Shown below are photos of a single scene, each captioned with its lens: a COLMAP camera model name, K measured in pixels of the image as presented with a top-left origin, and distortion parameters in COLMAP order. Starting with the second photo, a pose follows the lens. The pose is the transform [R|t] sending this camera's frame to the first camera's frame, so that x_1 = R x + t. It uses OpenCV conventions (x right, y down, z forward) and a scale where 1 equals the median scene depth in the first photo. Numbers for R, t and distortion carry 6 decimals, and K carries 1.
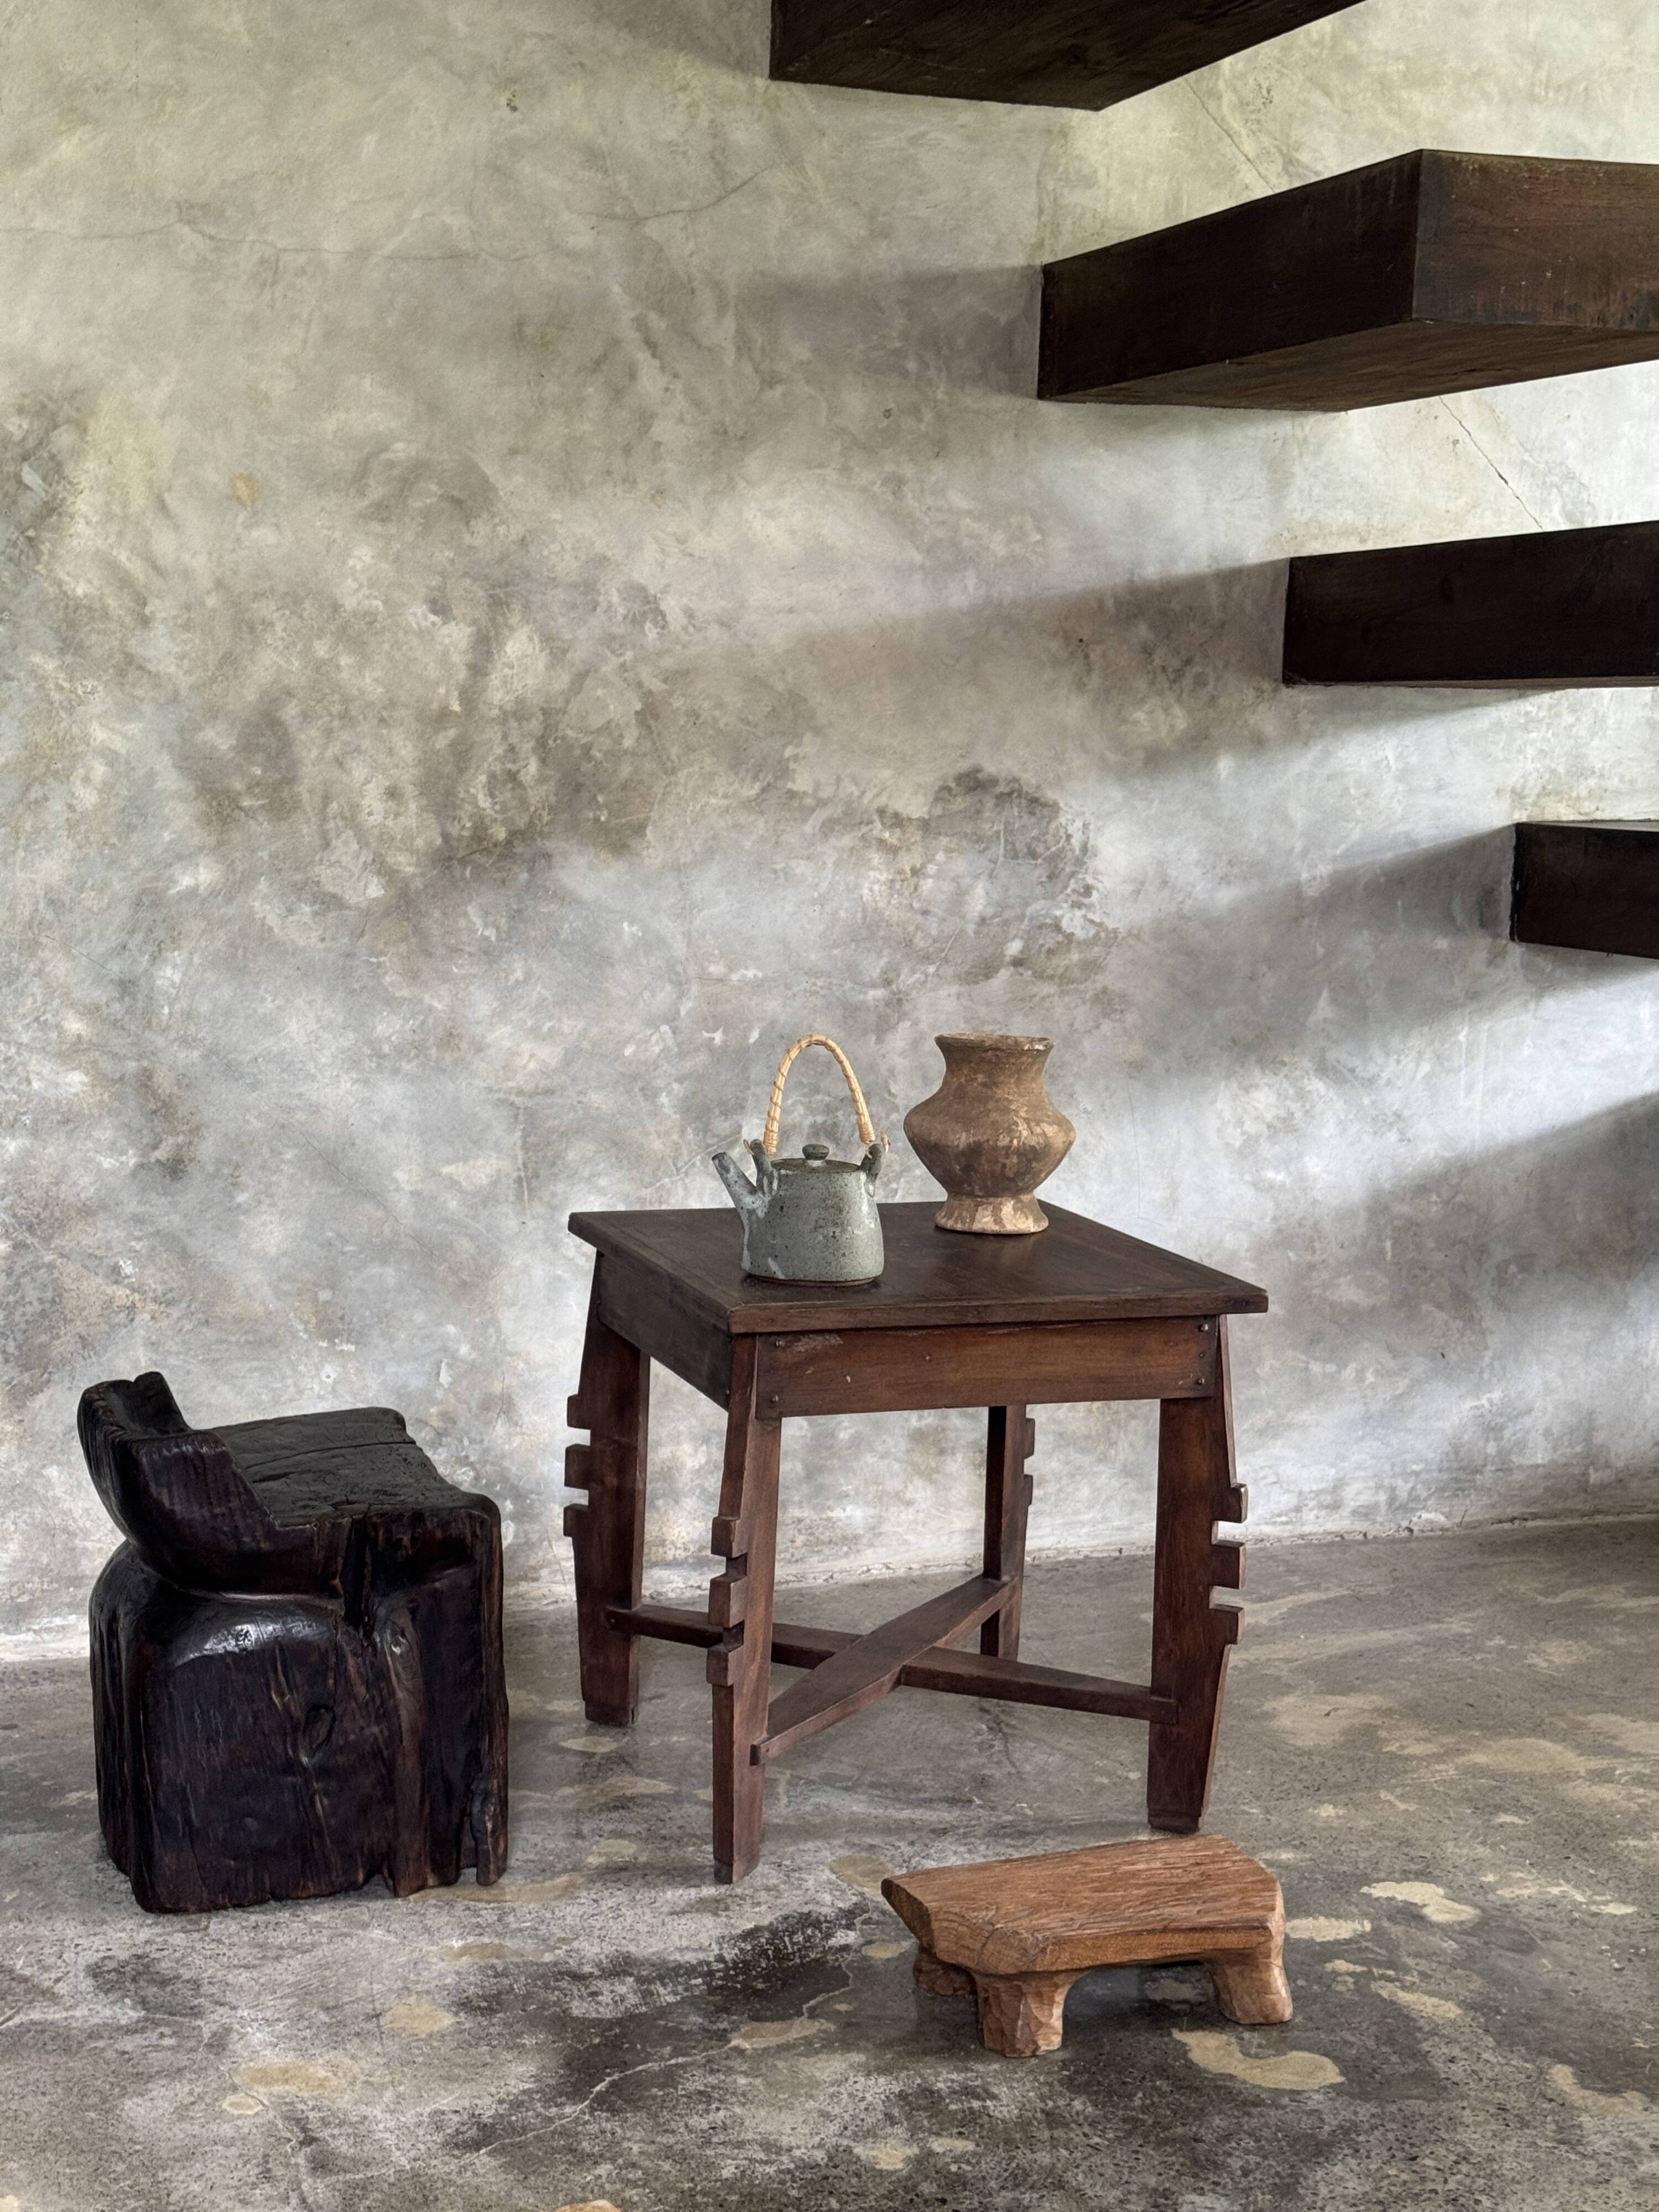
lens RADIAL K [[3116.6, 0, 823.3], [0, 3116.6, 1123.2], [0, 0, 1]] dist [0.137229, 0.000000]
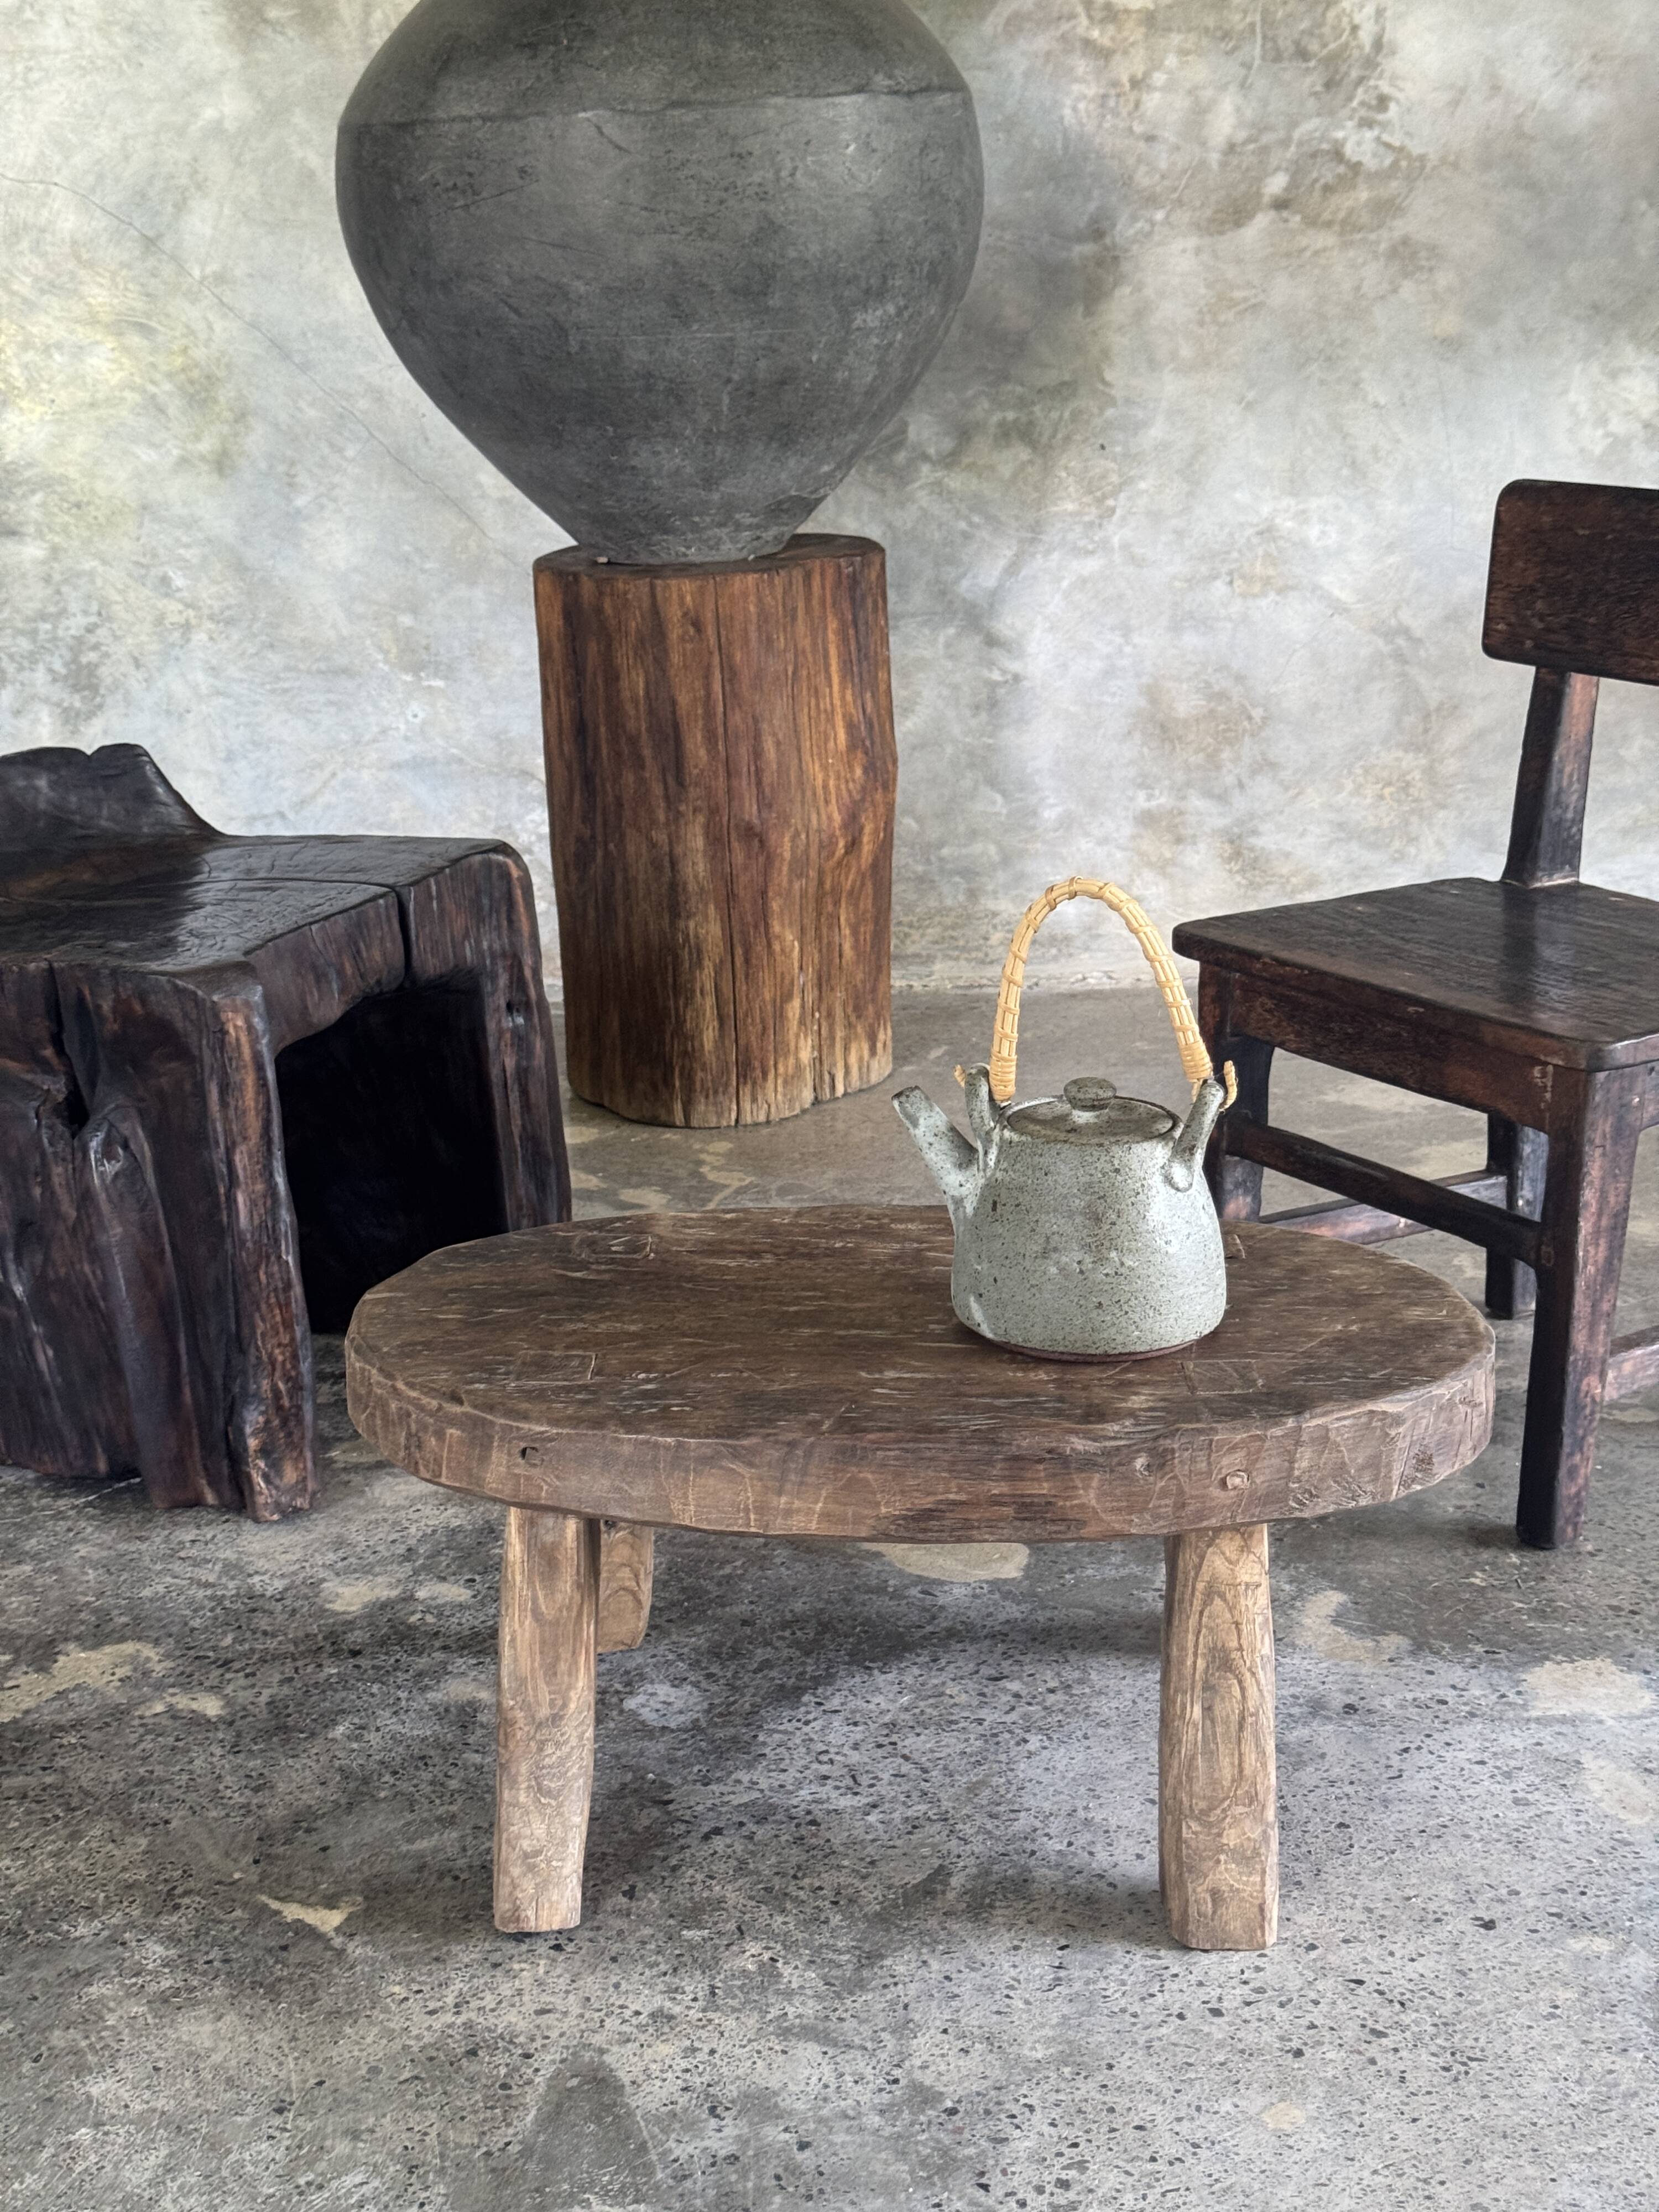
lens RADIAL K [[3116.6, 0, 842.8], [0, 3116.6, 1122.8], [0, 0, 1]] dist [0.137229, 0.000000]
pose [[0.933705, 0.063986, -0.352279, 0.273400], [-0.008755, 0.987688, 0.156192, 0.056420], [0.357935, -0.142753, 0.922770, 0.222146]]
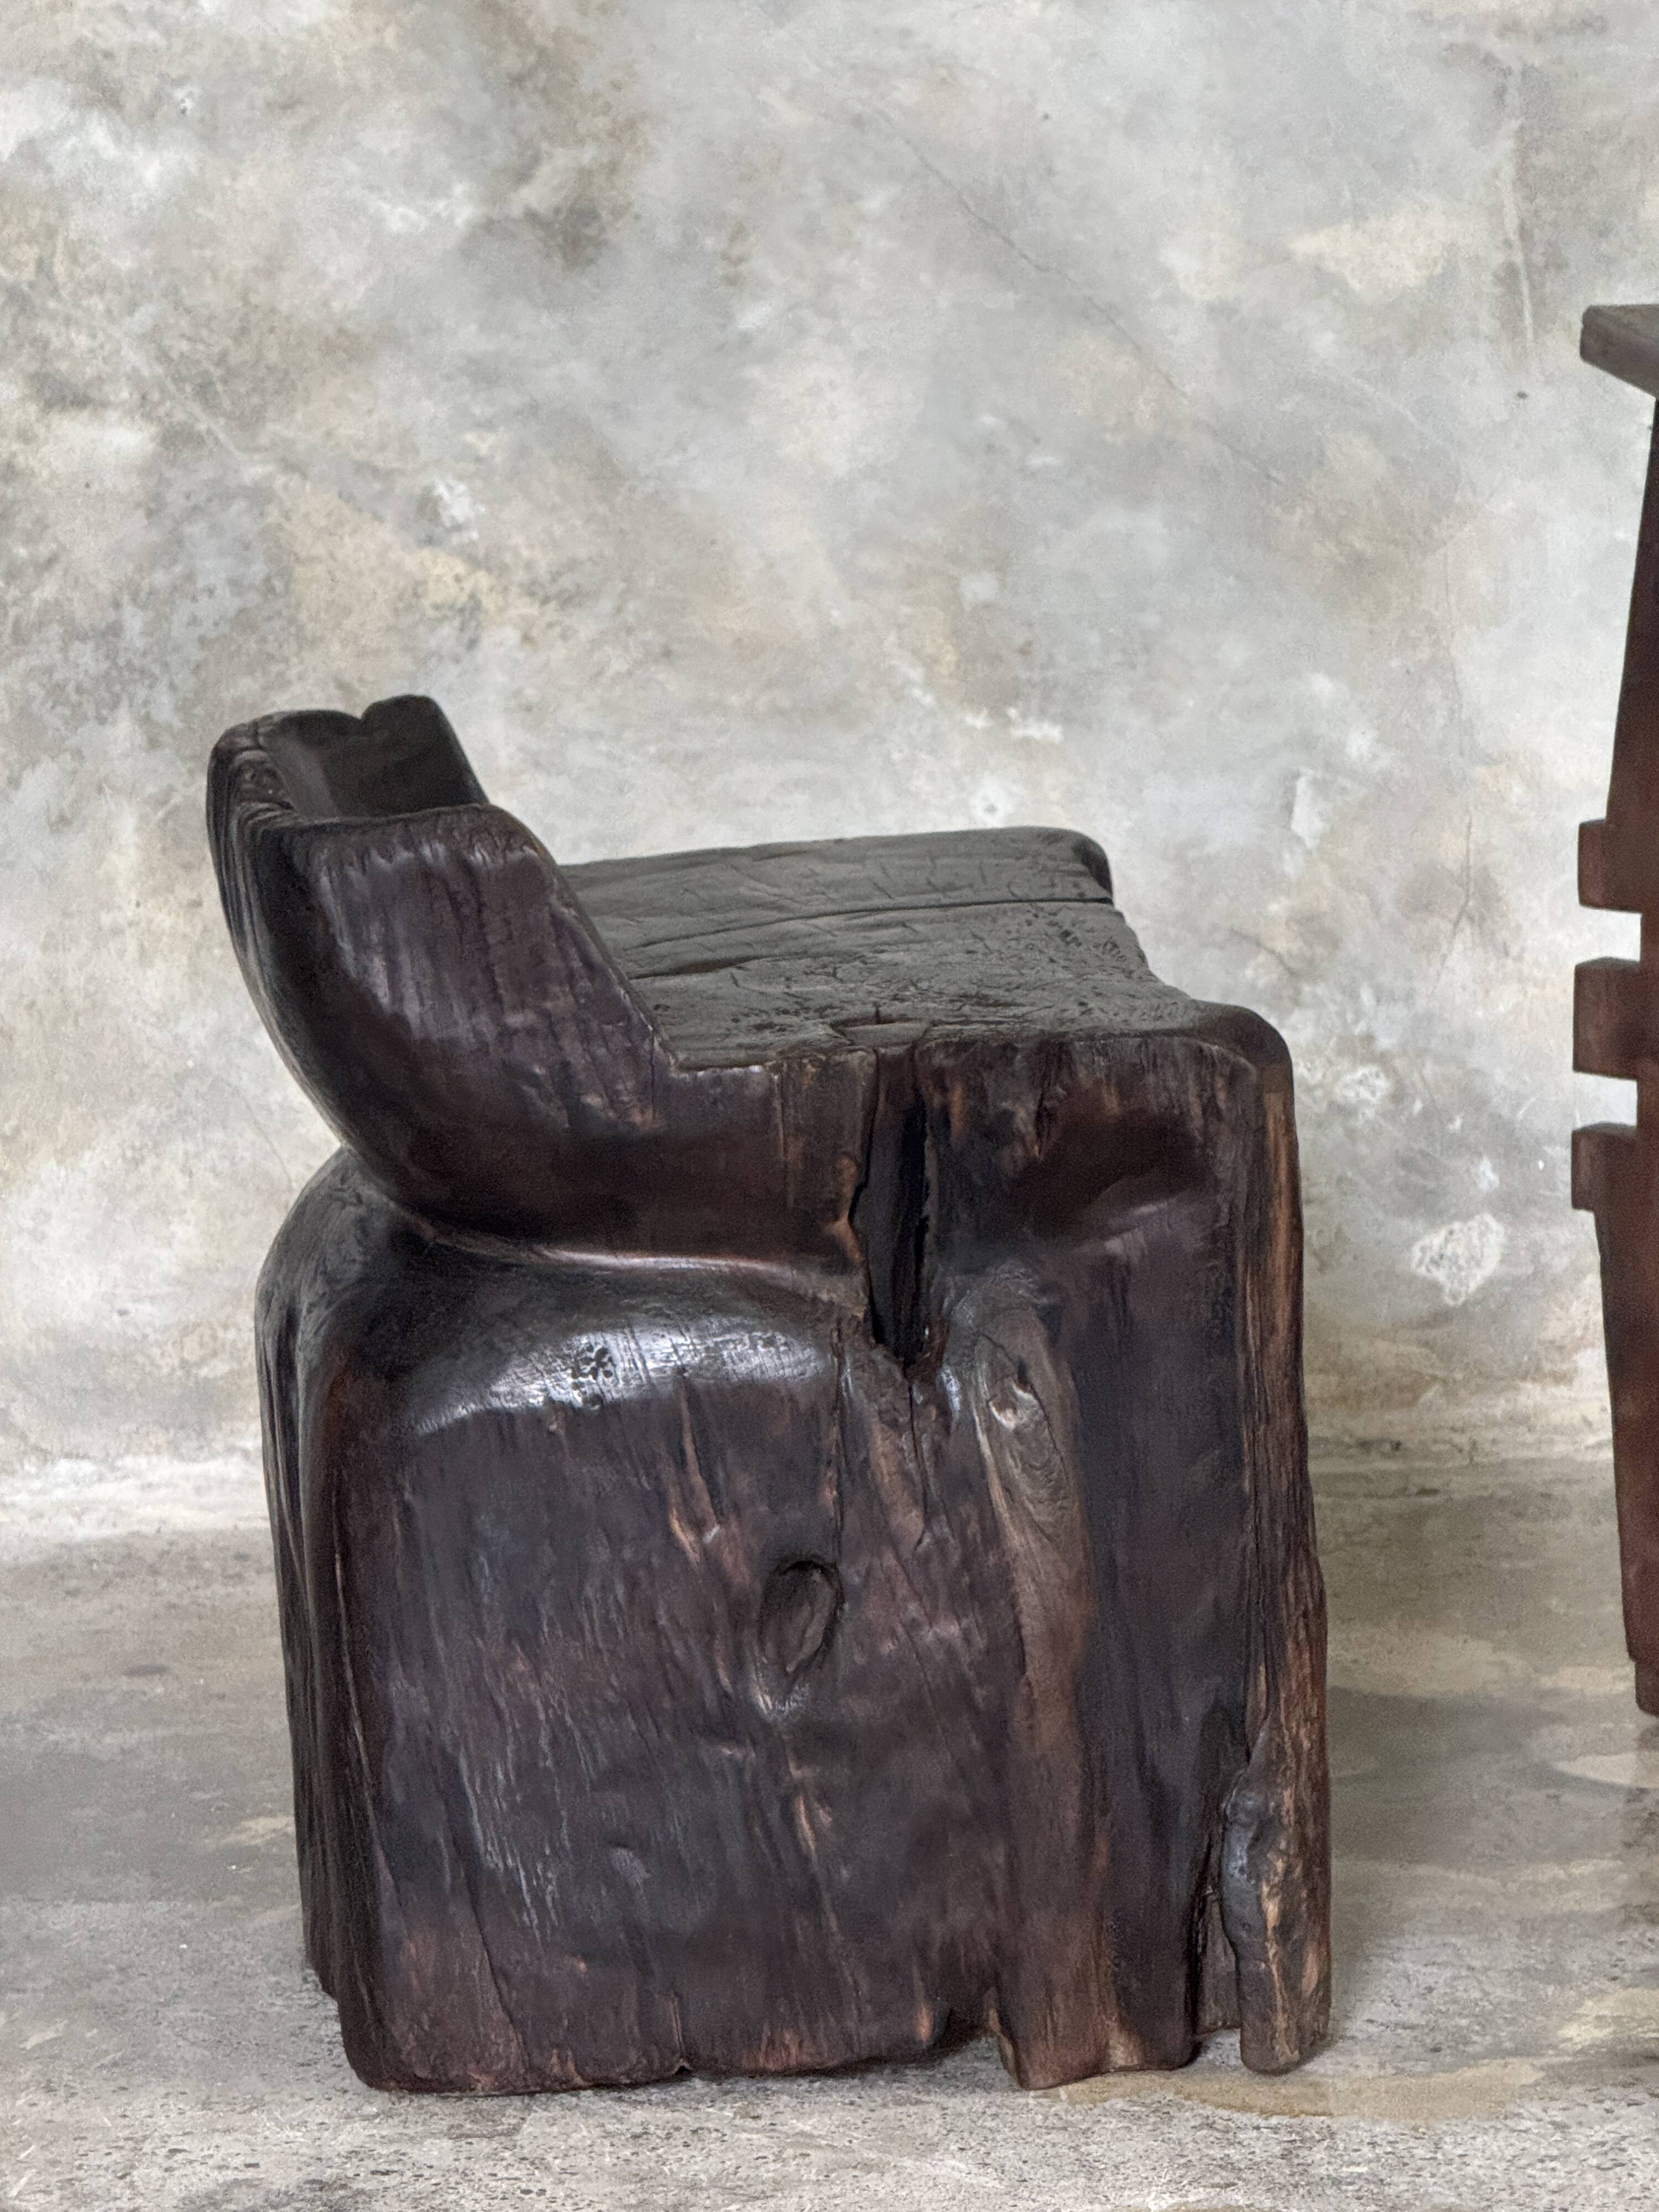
lens RADIAL K [[7951.0, 0, 927.0], [0, 7951.0, 1179.9], [0, 0, 1]] dist [0.248022, 0.000000]
pose [[0.972249, 0.012133, -0.233633, 0.056583], [0.004266, 0.997569, 0.069559, 0.060106], [0.233909, -0.068625, 0.969834, 0.079972]]
